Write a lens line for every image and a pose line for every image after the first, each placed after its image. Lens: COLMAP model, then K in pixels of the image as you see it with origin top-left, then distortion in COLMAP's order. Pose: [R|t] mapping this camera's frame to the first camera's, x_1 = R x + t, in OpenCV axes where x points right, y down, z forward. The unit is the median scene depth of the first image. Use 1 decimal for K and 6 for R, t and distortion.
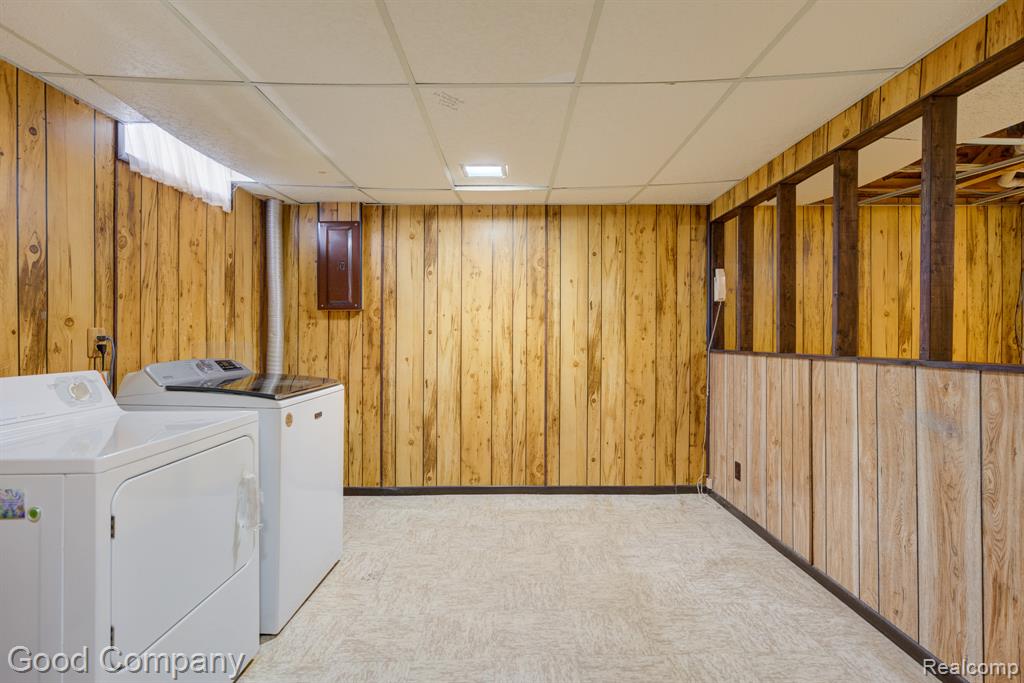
lens RADIAL K [[469.5, 0, 525.3], [0, 469.5, 339.7], [0, 0, 1]] dist [-0.032651, 0.013363]
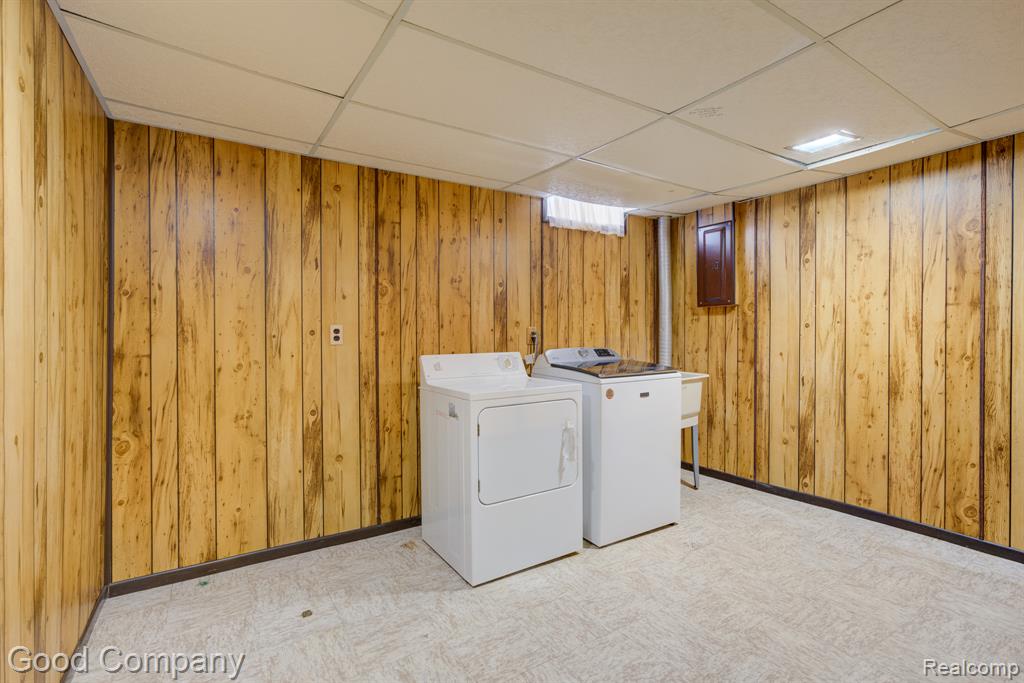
lens RADIAL K [[469.5, 0, 494.3], [0, 469.5, 337.2], [0, 0, 1]] dist [-0.032651, 0.013363]
pose [[0.507842, 0.005350, -0.861434, 0.315346], [0.001817, 0.999972, 0.007281, -0.000970], [0.861448, -0.005263, 0.507818, 0.015764]]
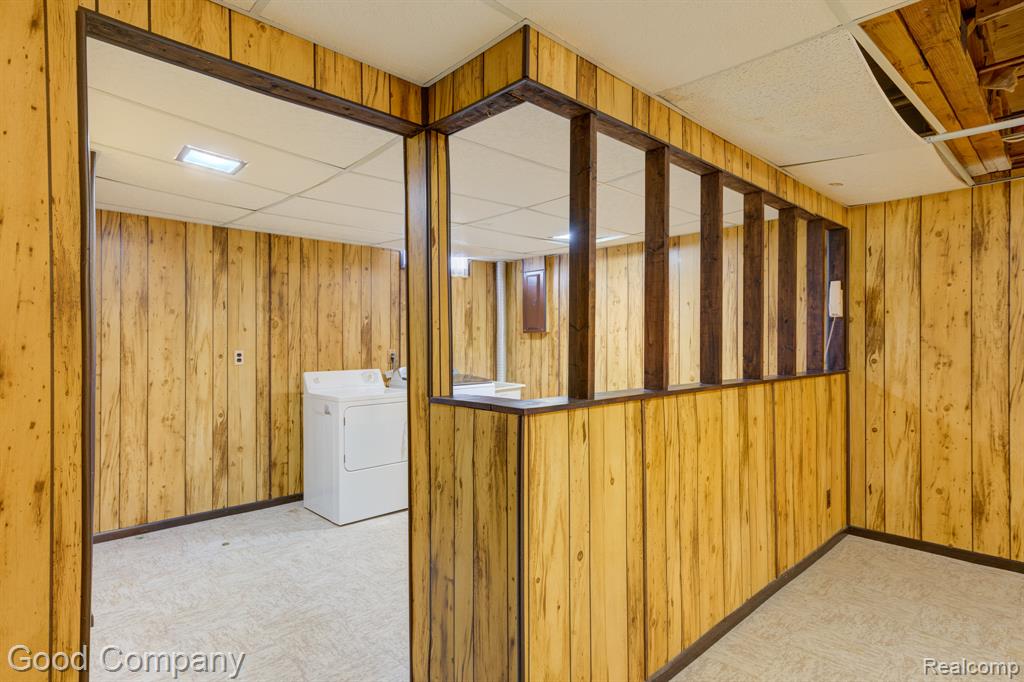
lens RADIAL K [[542.2, 0, 479.1], [0, 542.2, 338.5], [0, 0, 1]] dist [0.015514, 0.001367]
pose [[0.649640, -0.008623, -0.760193, 0.876069], [0.000714, 0.999942, -0.010731, -0.033988], [0.760242, 0.006428, 0.649608, -0.236974]]
